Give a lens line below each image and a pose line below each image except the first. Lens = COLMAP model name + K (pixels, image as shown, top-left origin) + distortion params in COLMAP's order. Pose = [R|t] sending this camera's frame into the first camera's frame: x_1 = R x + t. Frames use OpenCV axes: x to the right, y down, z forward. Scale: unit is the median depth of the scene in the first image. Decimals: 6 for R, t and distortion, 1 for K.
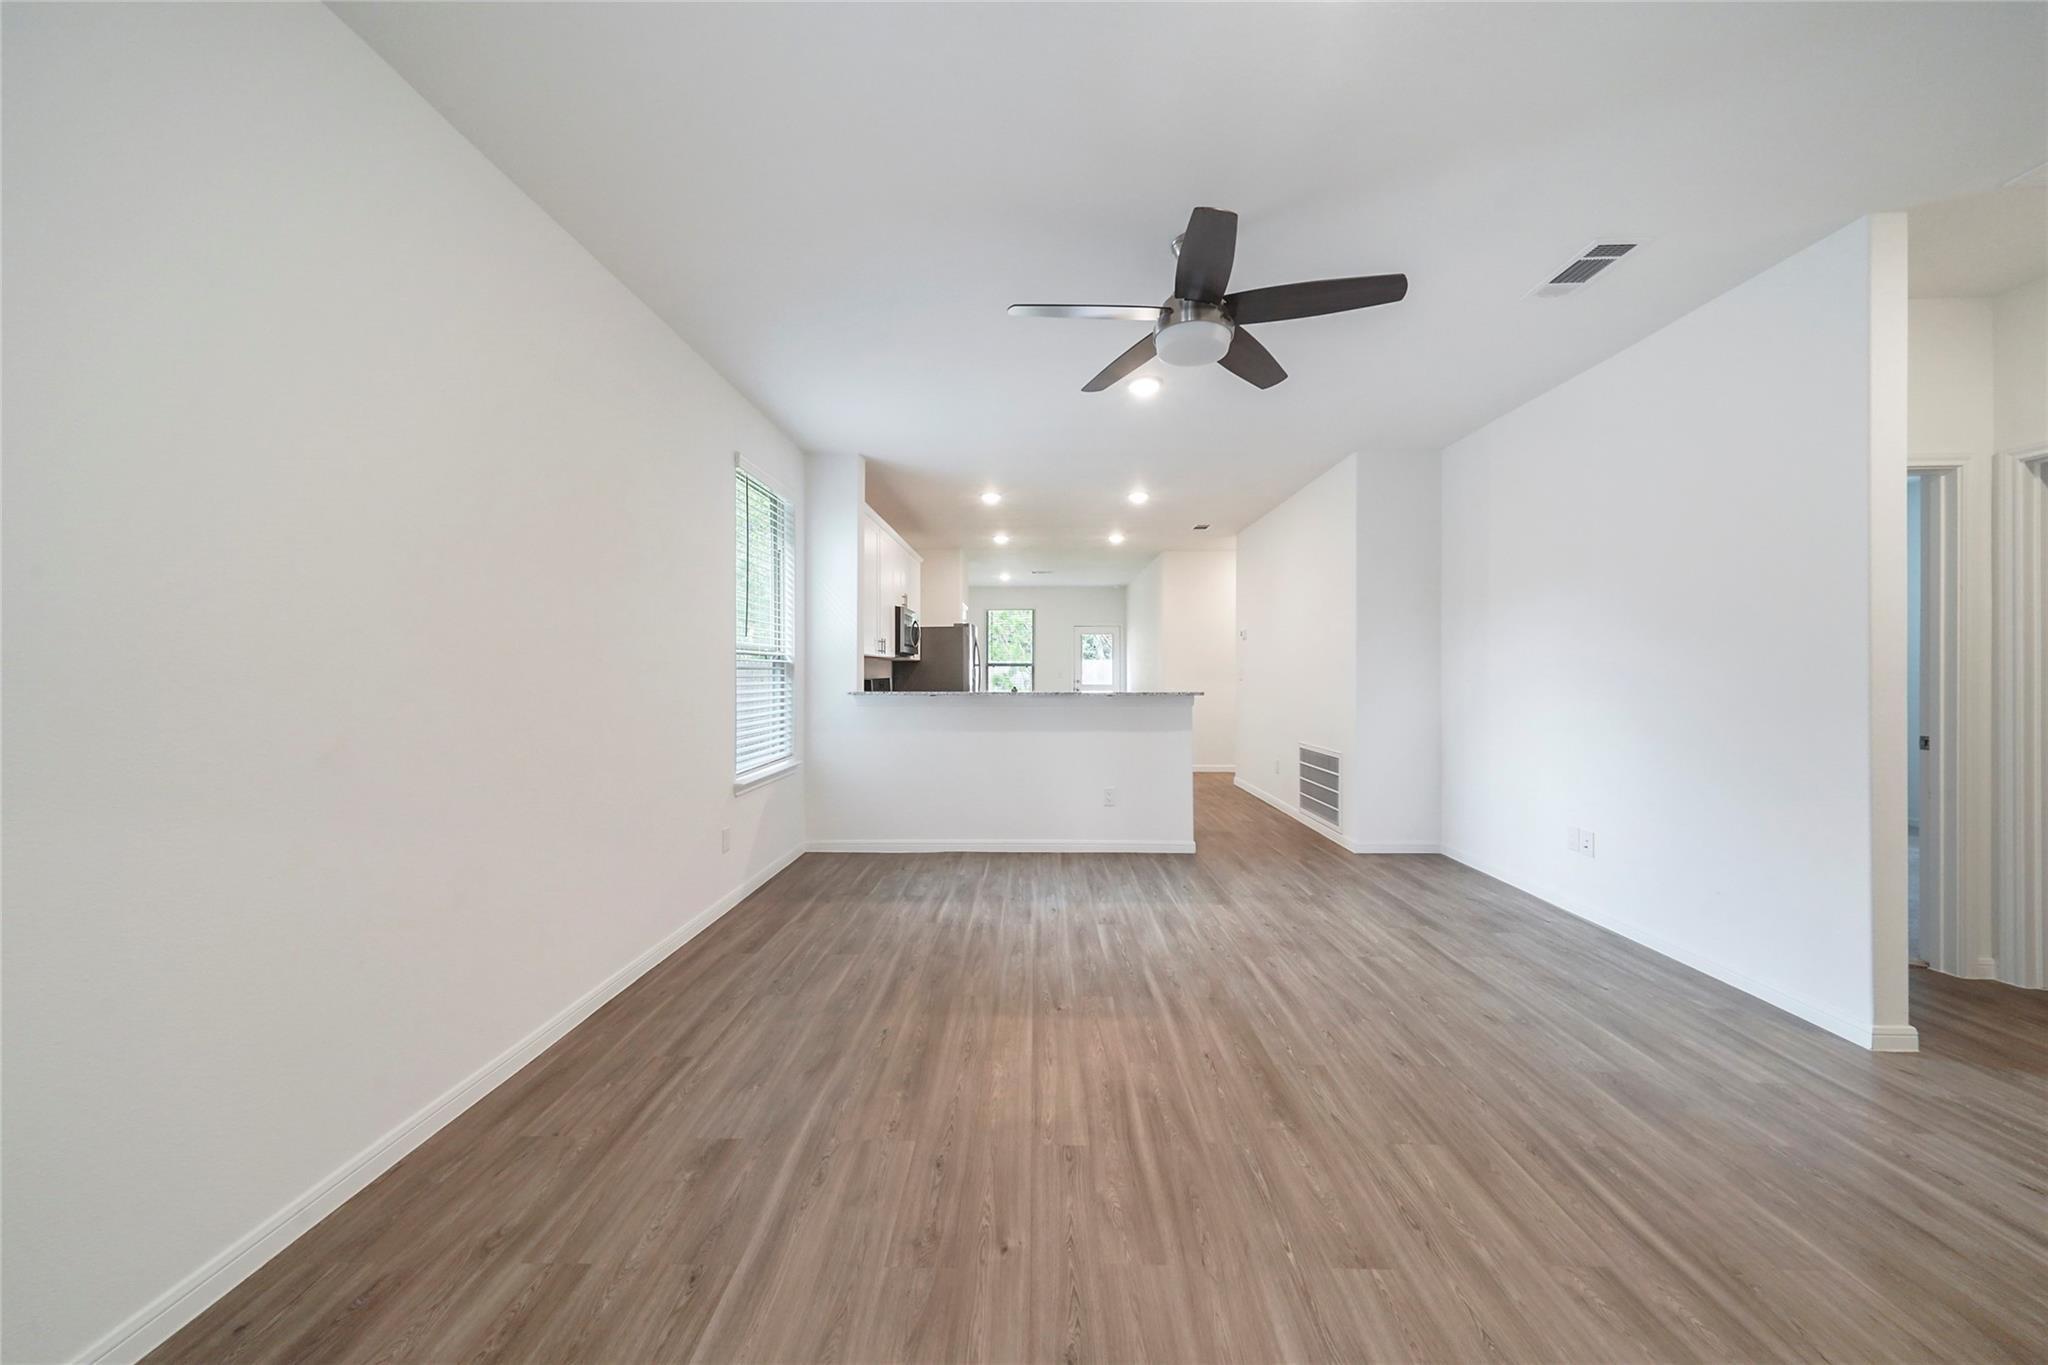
lens RADIAL K [[705.5, 0, 987.6], [0, 705.5, 675.3], [0, 0, 1]] dist [0.010338, -0.000021]
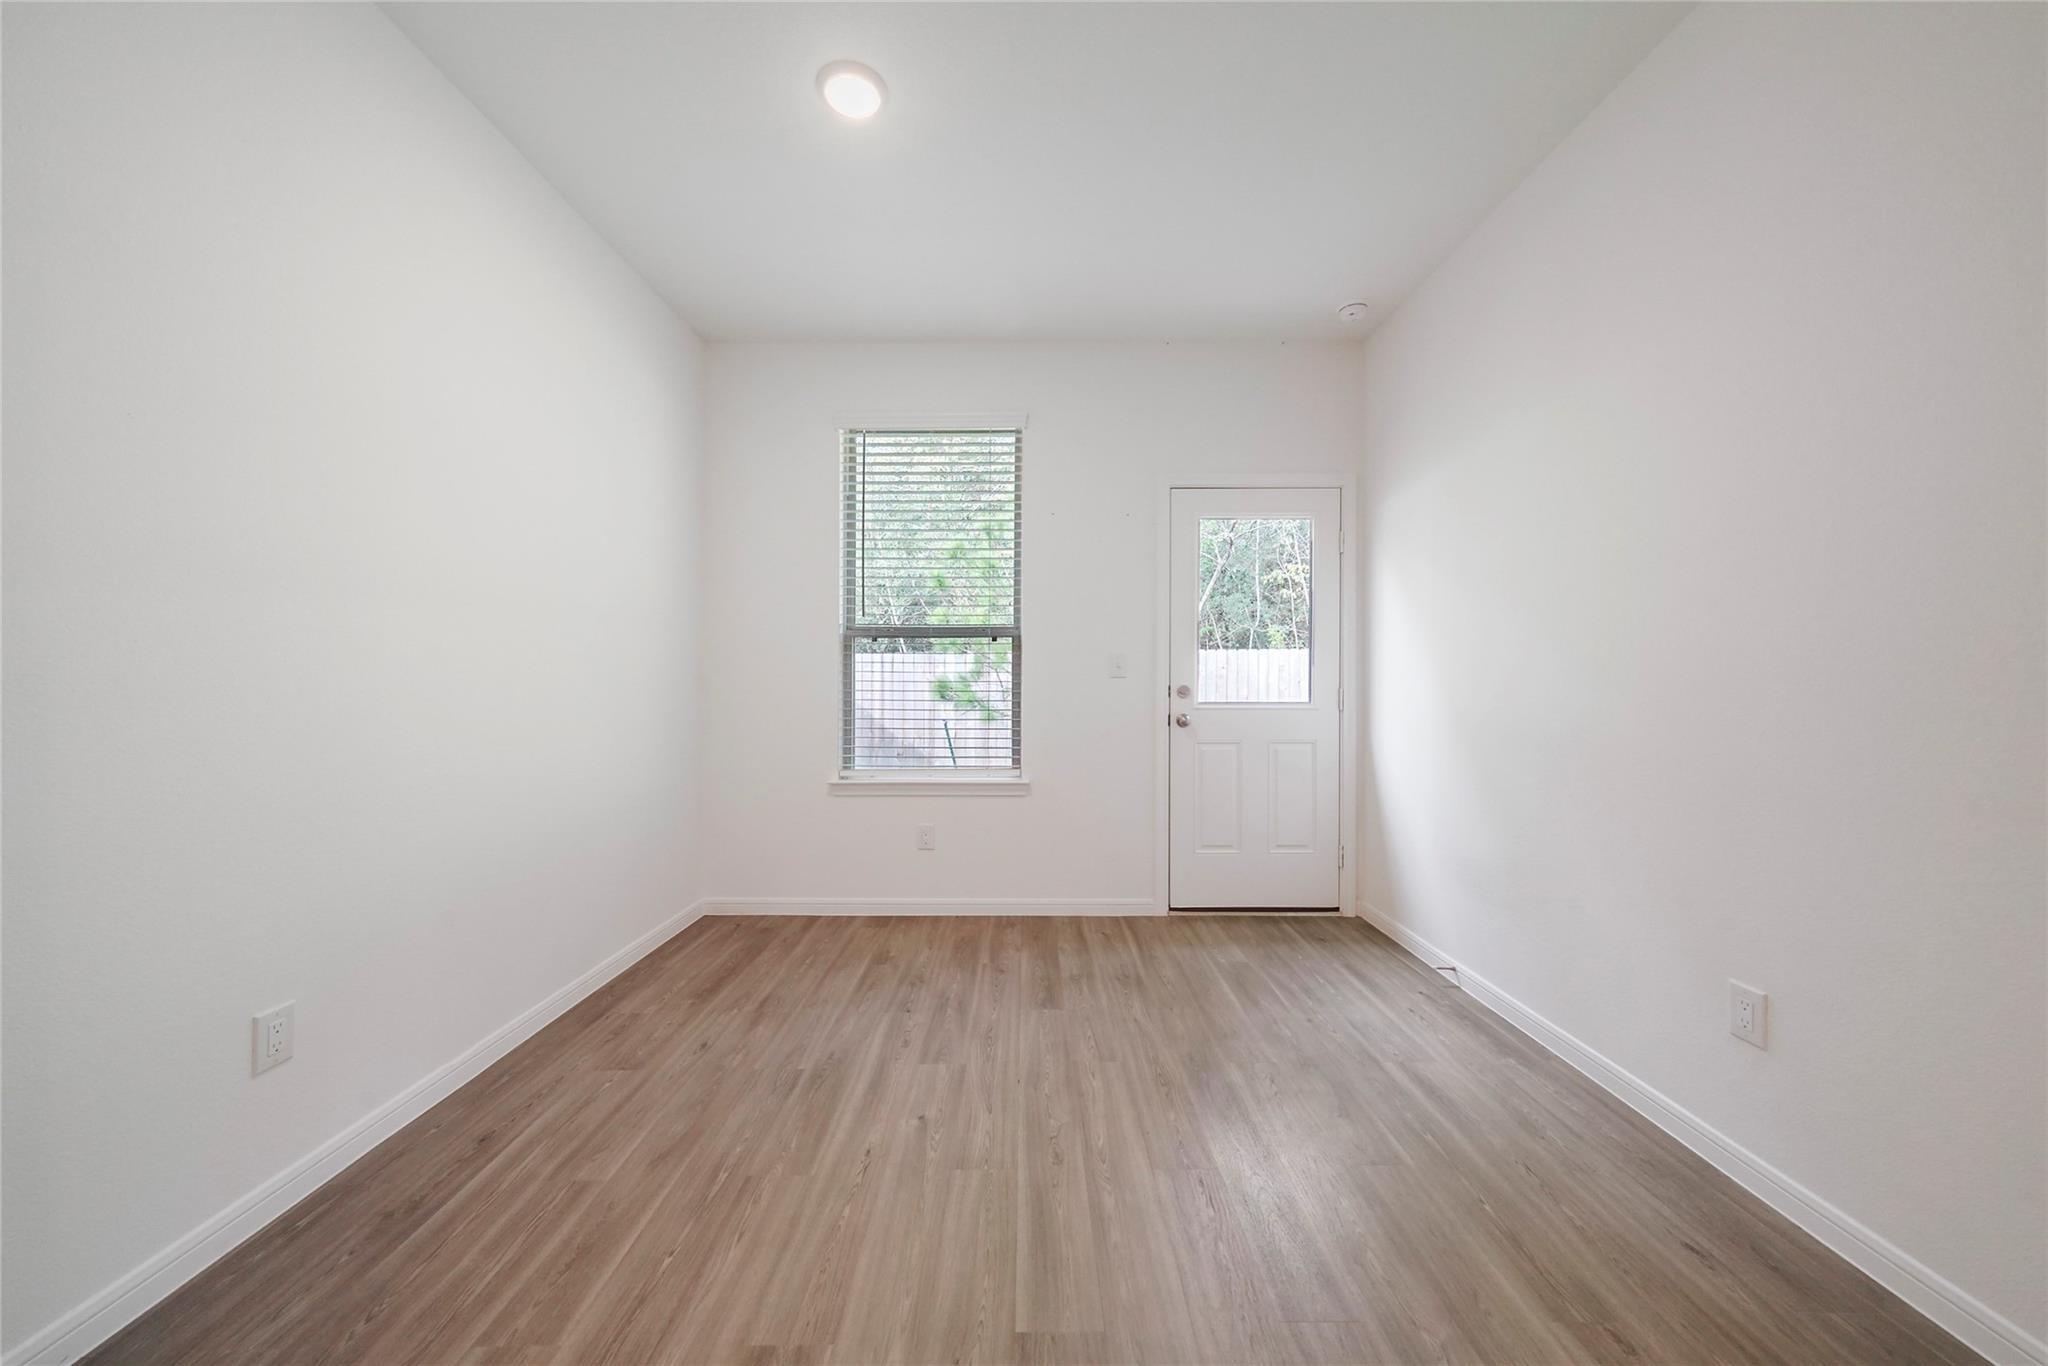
lens RADIAL K [[714.7, 0, 1025.6], [0, 714.7, 688.6], [0, 0, 1]] dist [0.009040, -0.000039]
pose [[0.997940, 0.001461, 0.064130, 0.202314], [-0.001885, 0.999977, 0.006550, 0.023260], [-0.064119, -0.006658, 0.997920, 2.926809]]
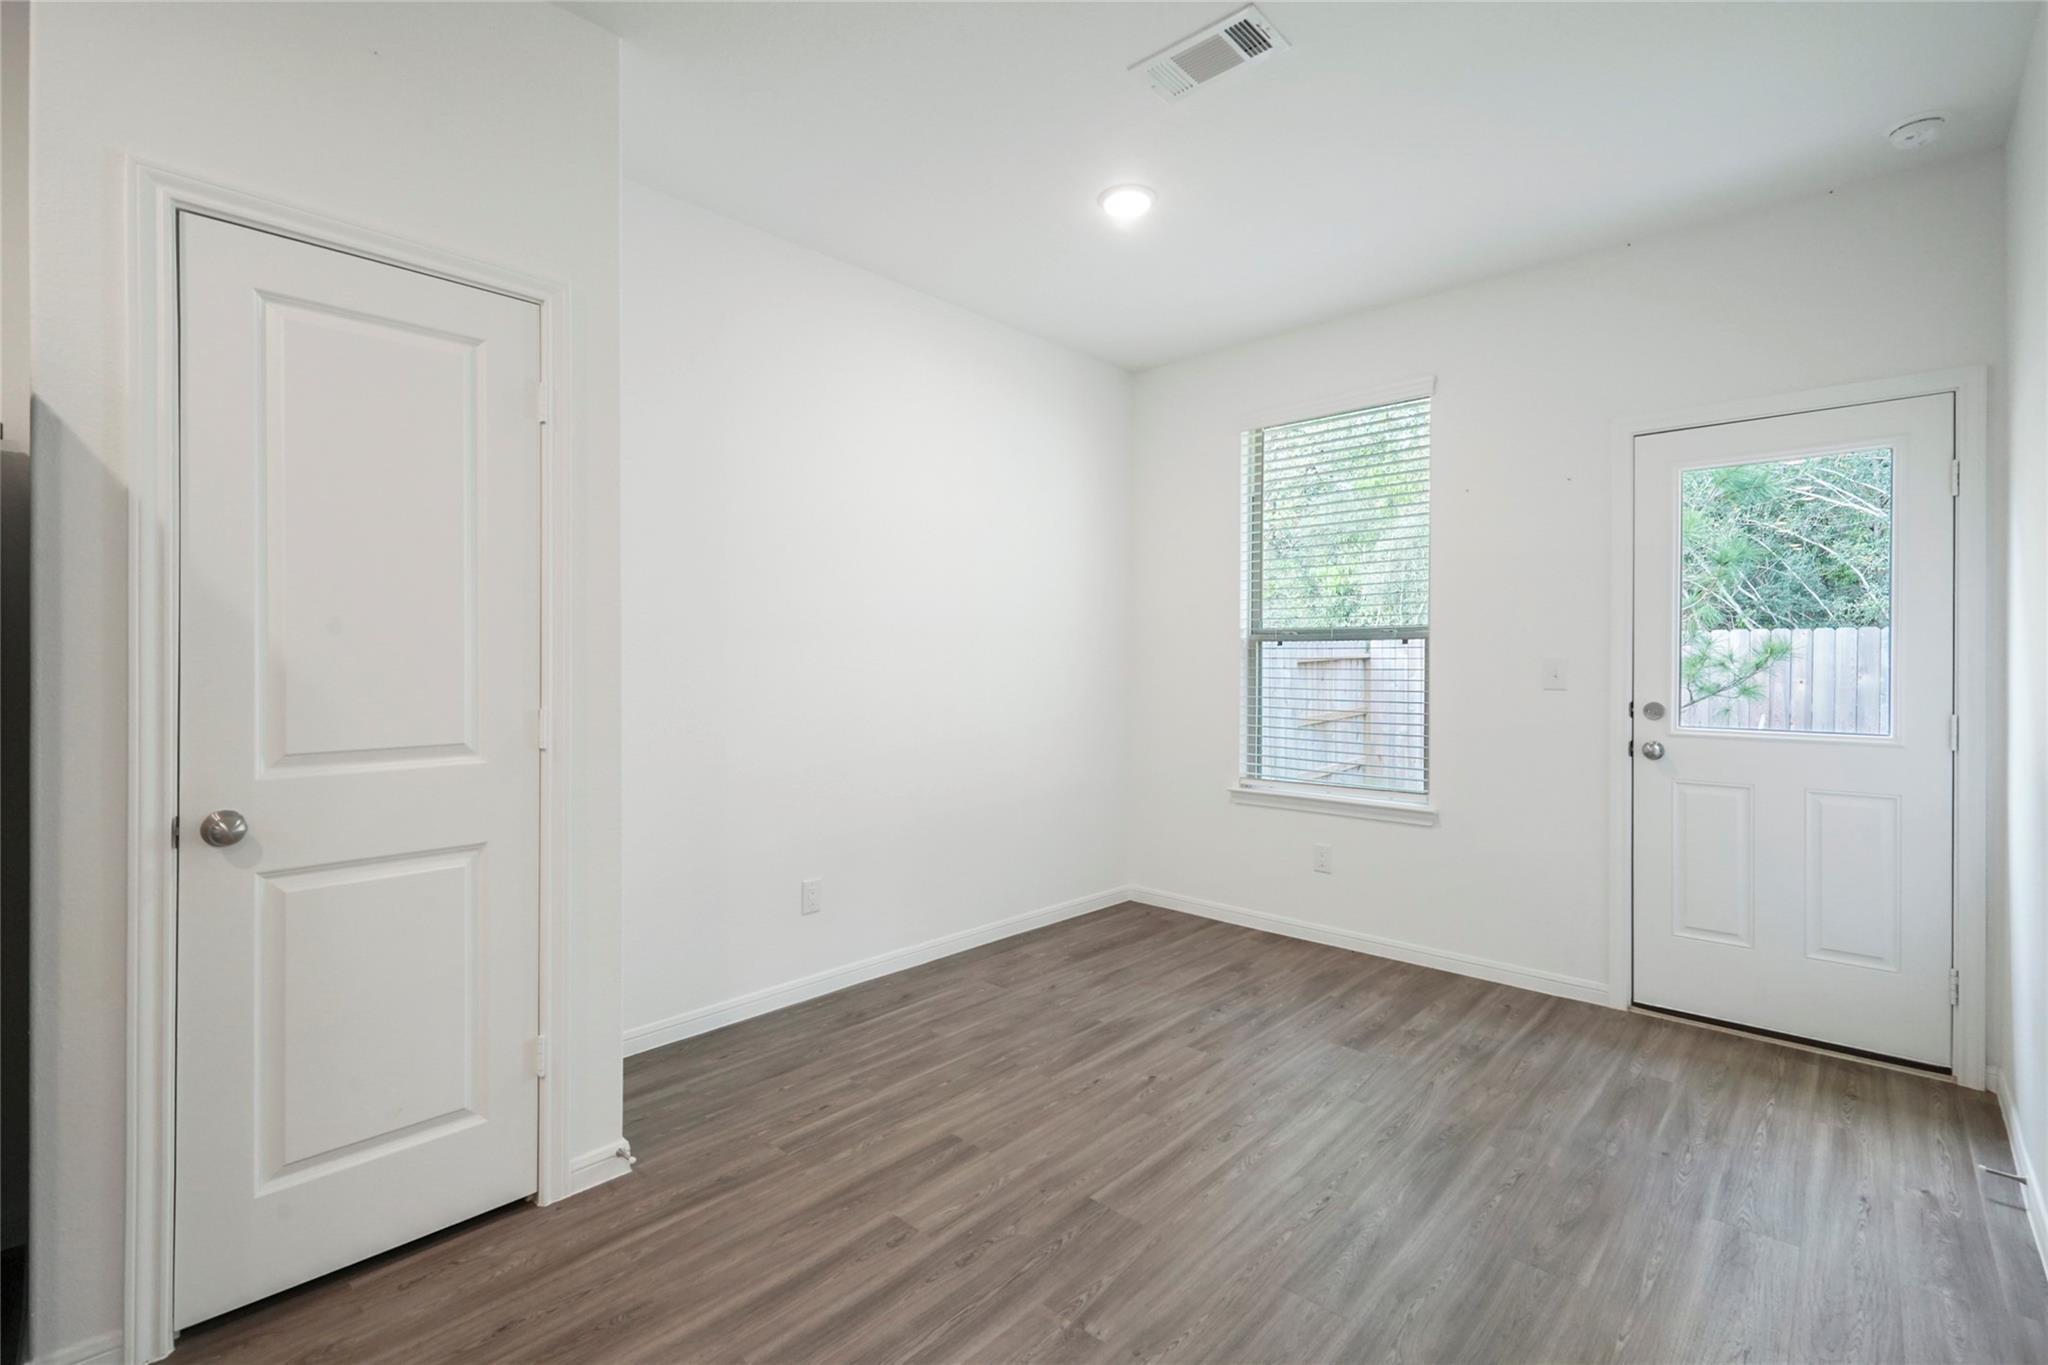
lens RADIAL K [[905.9, 0, 1024.0], [0, 905.9, 682.5], [0, 0, 1]] dist [-0.001566, -0.000047]
pose [[0.772601, 0.015907, -0.634693, 0.607105], [-0.004565, 0.999799, 0.019500, -0.013590], [0.634876, -0.012169, 0.772518, 2.775948]]
